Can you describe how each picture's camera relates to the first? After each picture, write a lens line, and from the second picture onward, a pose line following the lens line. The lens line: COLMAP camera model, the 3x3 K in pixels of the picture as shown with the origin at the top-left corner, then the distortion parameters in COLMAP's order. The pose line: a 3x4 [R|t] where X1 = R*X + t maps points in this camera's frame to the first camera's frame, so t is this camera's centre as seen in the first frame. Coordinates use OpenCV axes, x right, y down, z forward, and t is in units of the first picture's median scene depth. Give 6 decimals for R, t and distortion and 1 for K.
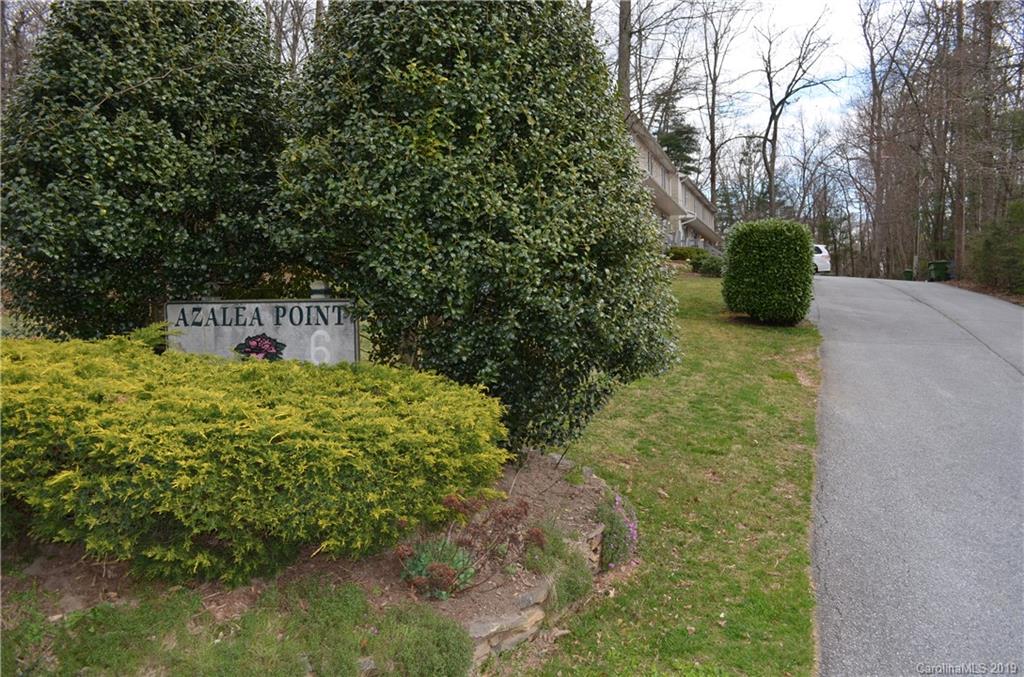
lens RADIAL K [[817.3, 0, 513.3], [0, 817.3, 339.3], [0, 0, 1]] dist [-0.073018, -0.002569]
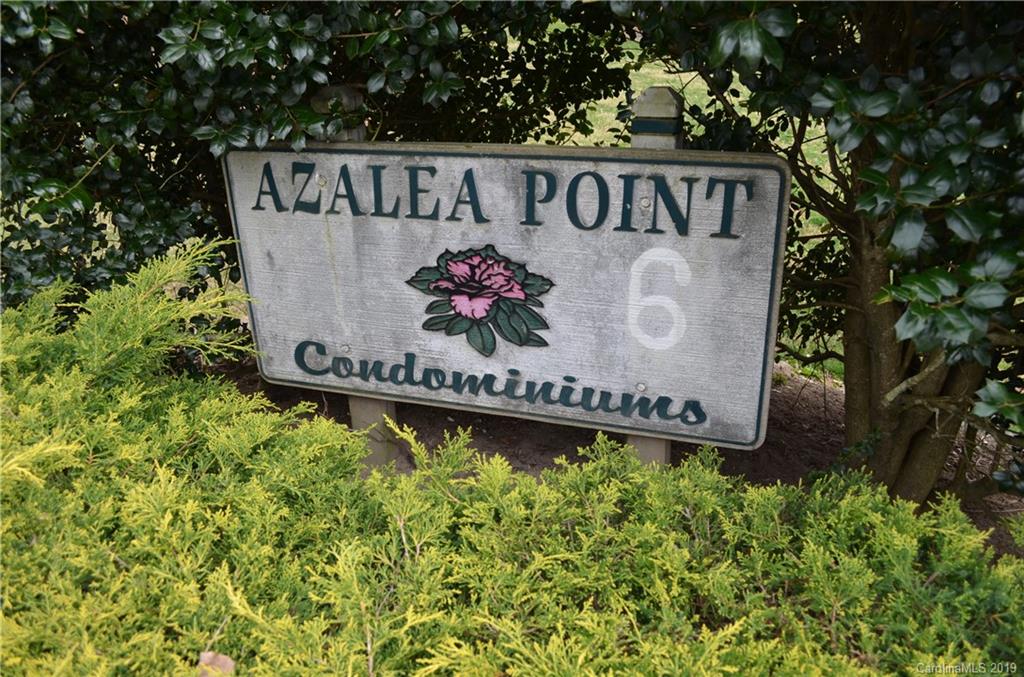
lens RADIAL K [[817.3, 0, 511.9], [0, 817.3, 338.6], [0, 0, 1]] dist [-0.073018, -0.002569]
pose [[0.978692, 0.063781, -0.195175, -0.228083], [0.005005, 0.942840, 0.333209, -0.085926], [0.205271, -0.327086, 0.922431, 0.668719]]
